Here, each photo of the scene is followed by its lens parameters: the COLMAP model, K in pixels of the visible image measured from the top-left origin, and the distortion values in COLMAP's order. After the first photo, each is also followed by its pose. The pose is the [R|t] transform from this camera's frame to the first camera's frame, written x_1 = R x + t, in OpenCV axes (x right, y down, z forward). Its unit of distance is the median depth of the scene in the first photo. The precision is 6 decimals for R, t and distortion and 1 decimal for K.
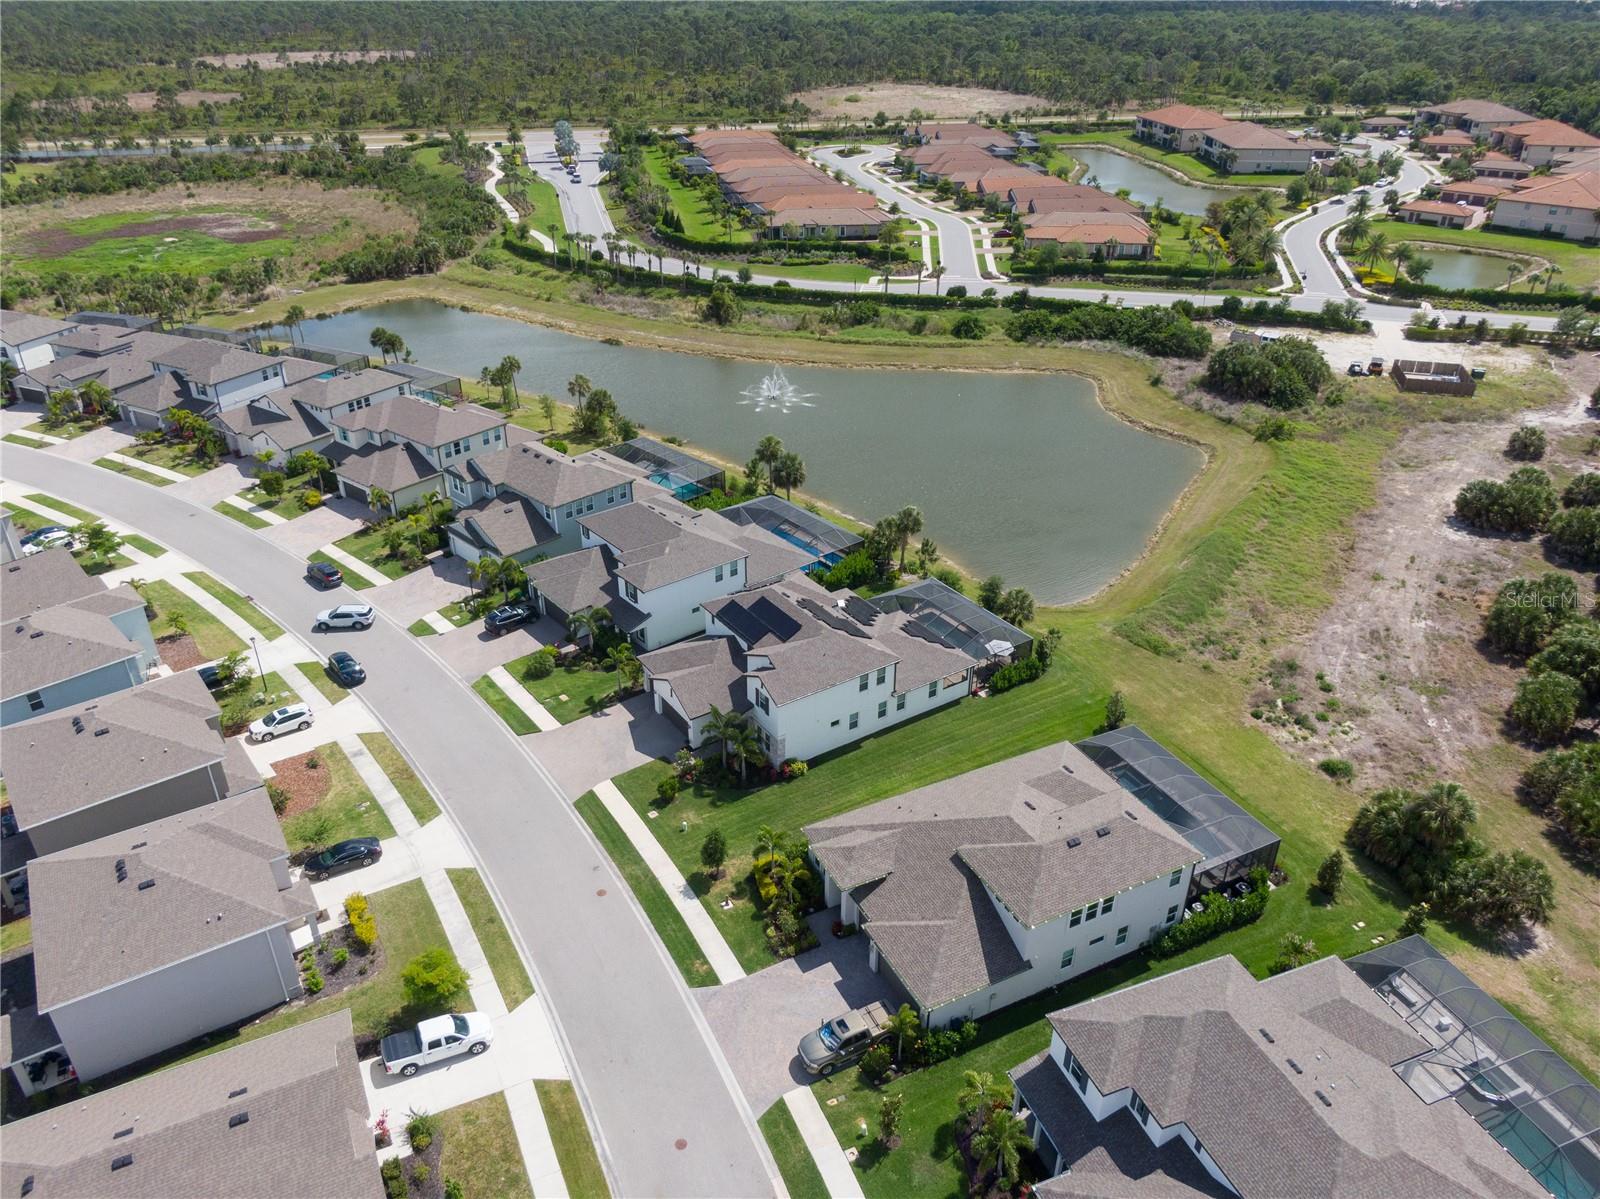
lens RADIAL K [[1144.8, 0, 800.0], [0, 1144.8, 599.5], [0, 0, 1]] dist [0.039661, -0.051551]
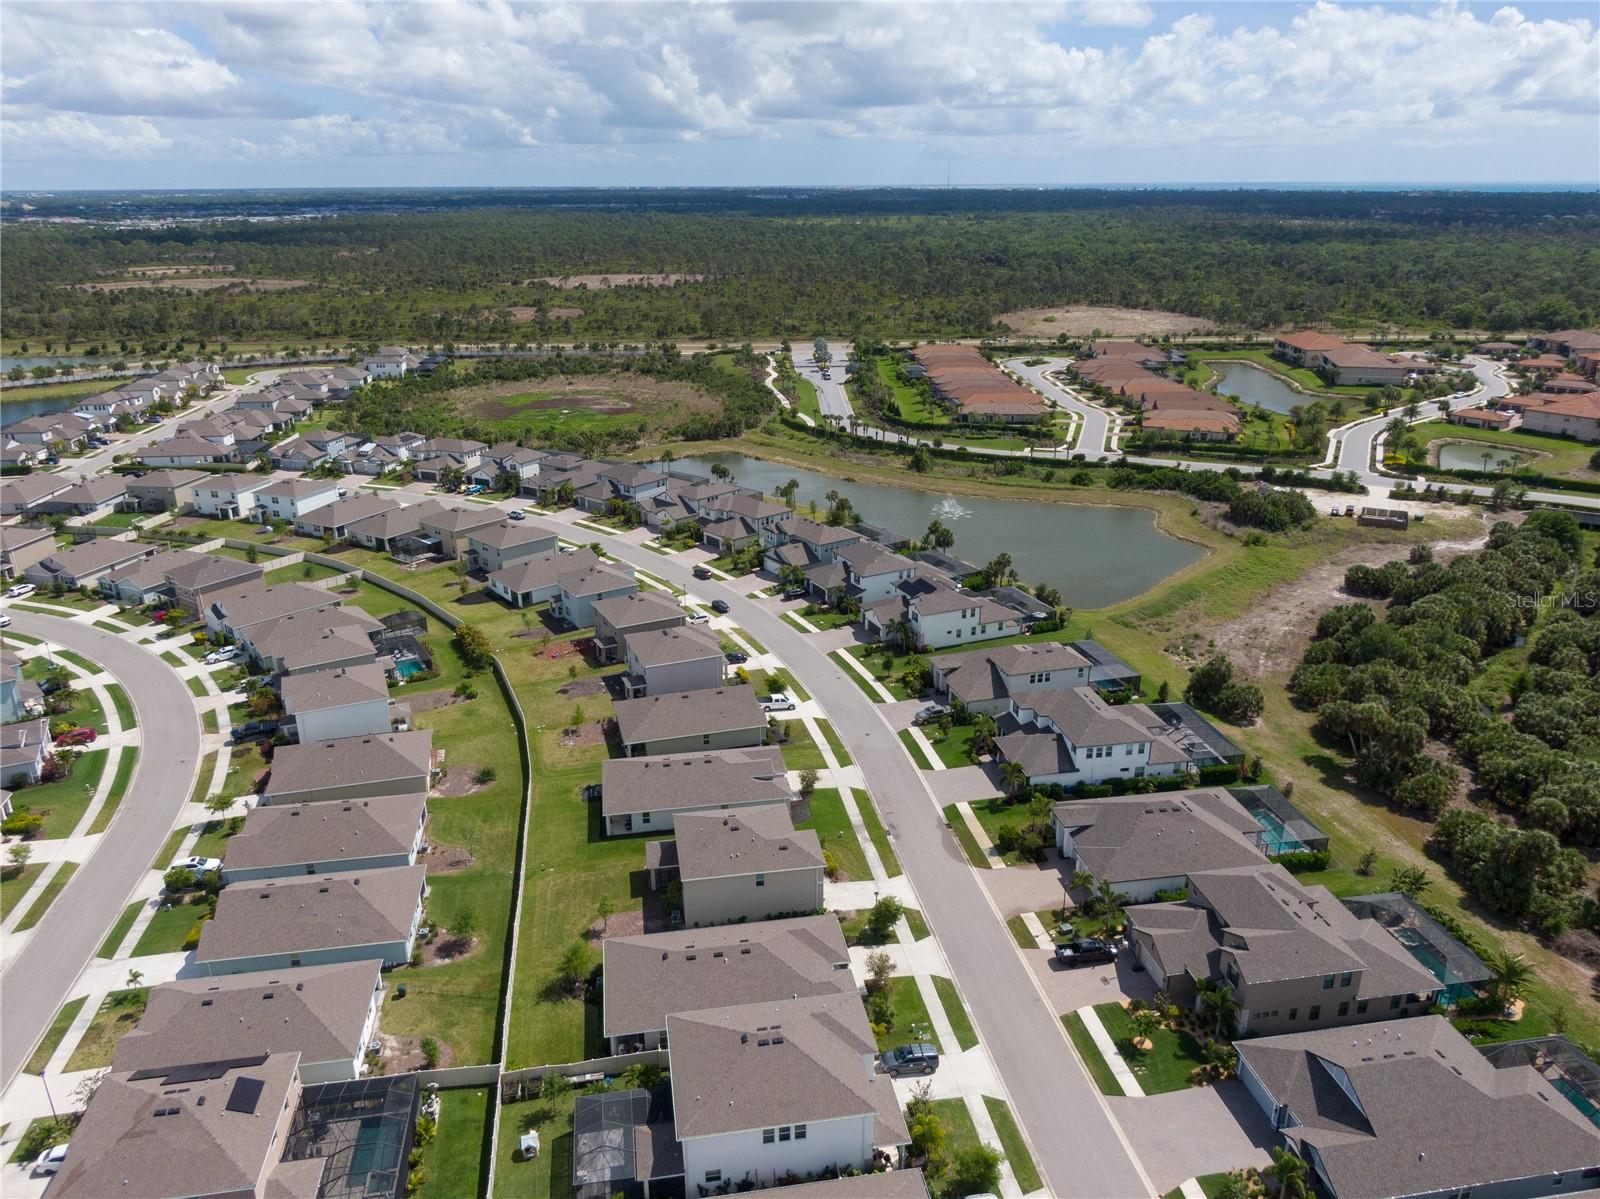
lens RADIAL K [[1156.5, 0, 800.0], [0, 1156.5, 599.5], [0, 0, 1]] dist [0.080734, -0.120400]
pose [[0.981891, 0.057892, -0.180384, 0.055435], [-0.085788, 0.984819, -0.150907, 0.153830], [0.168910, 0.163649, 0.971951, -0.446301]]
